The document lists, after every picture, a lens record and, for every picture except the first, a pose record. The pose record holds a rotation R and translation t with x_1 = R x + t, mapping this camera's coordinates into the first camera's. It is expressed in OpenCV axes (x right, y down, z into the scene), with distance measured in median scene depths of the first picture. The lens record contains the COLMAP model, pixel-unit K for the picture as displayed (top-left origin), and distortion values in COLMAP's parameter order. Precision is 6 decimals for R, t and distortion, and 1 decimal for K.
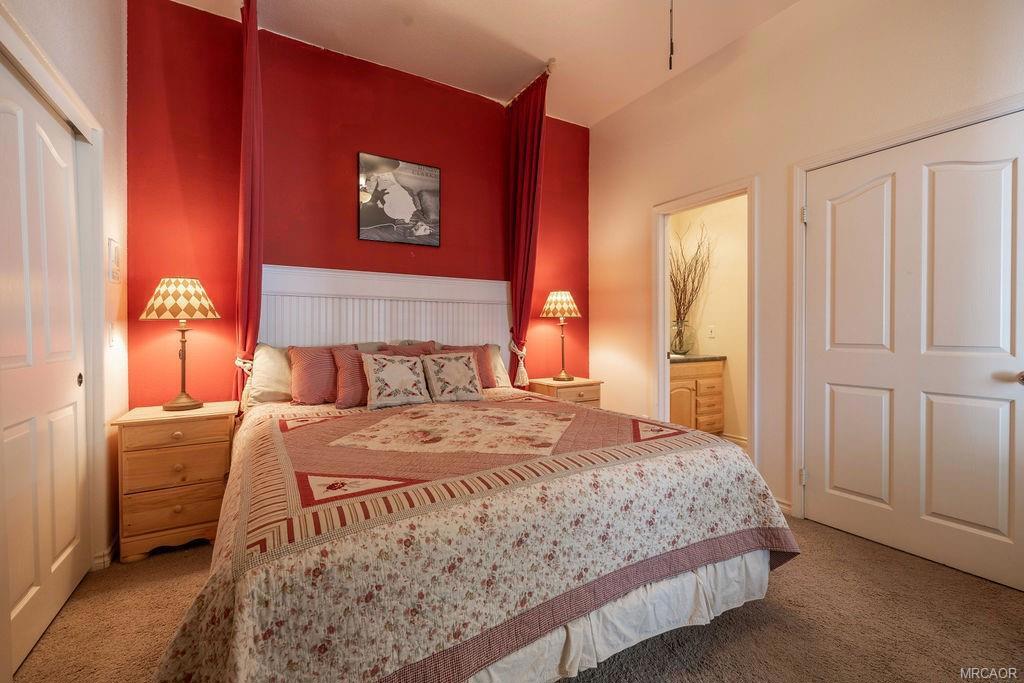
lens RADIAL K [[434.0, 0, 506.6], [0, 434.0, 334.4], [0, 0, 1]] dist [0.001505, -0.001195]
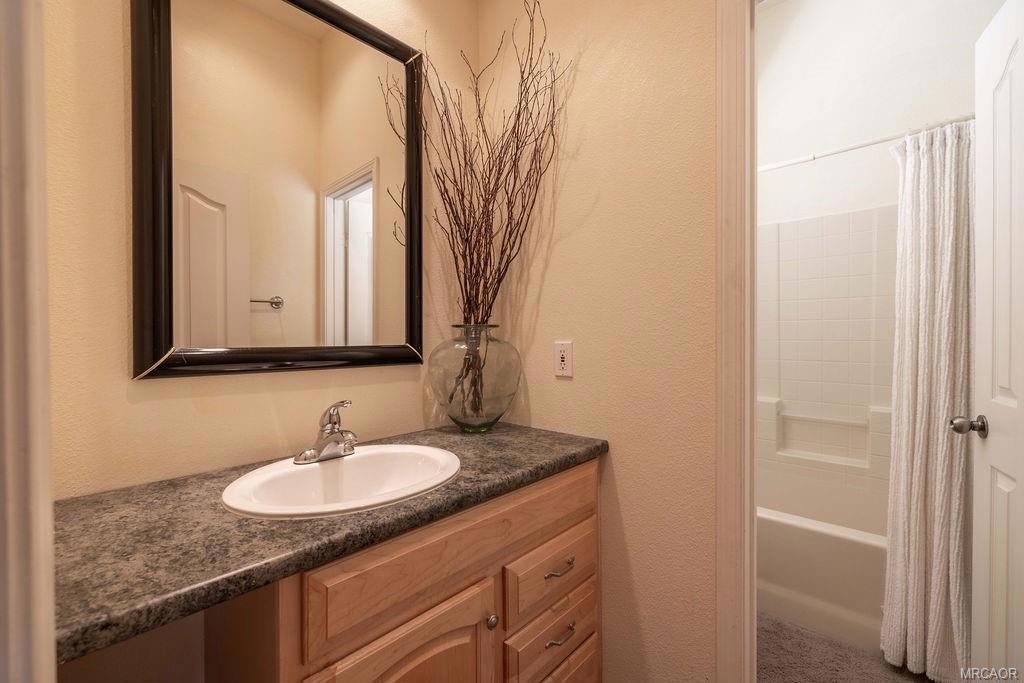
lens RADIAL K [[434.0, 0, 511.5], [0, 434.0, 344.5], [0, 0, 1]] dist [0.001505, -0.001195]
pose [[0.956275, -0.007926, 0.292361, 0.335933], [0.007226, 0.999968, 0.003477, -0.017907], [-0.292379, -0.001212, 0.956302, 0.692226]]
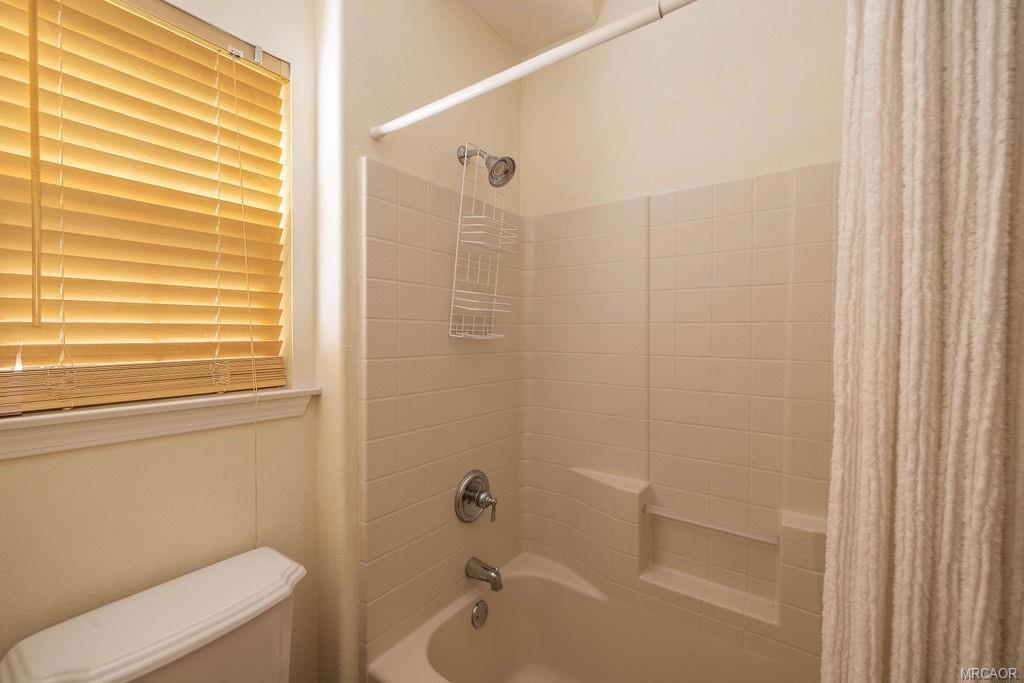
lens RADIAL K [[434.0, 0, 510.9], [0, 434.0, 341.9], [0, 0, 1]] dist [0.001505, -0.001195]
pose [[0.917360, 0.004260, 0.398036, 0.427779], [-0.004995, 0.999987, 0.000810, -0.031002], [-0.398027, -0.002731, 0.917370, 0.750483]]
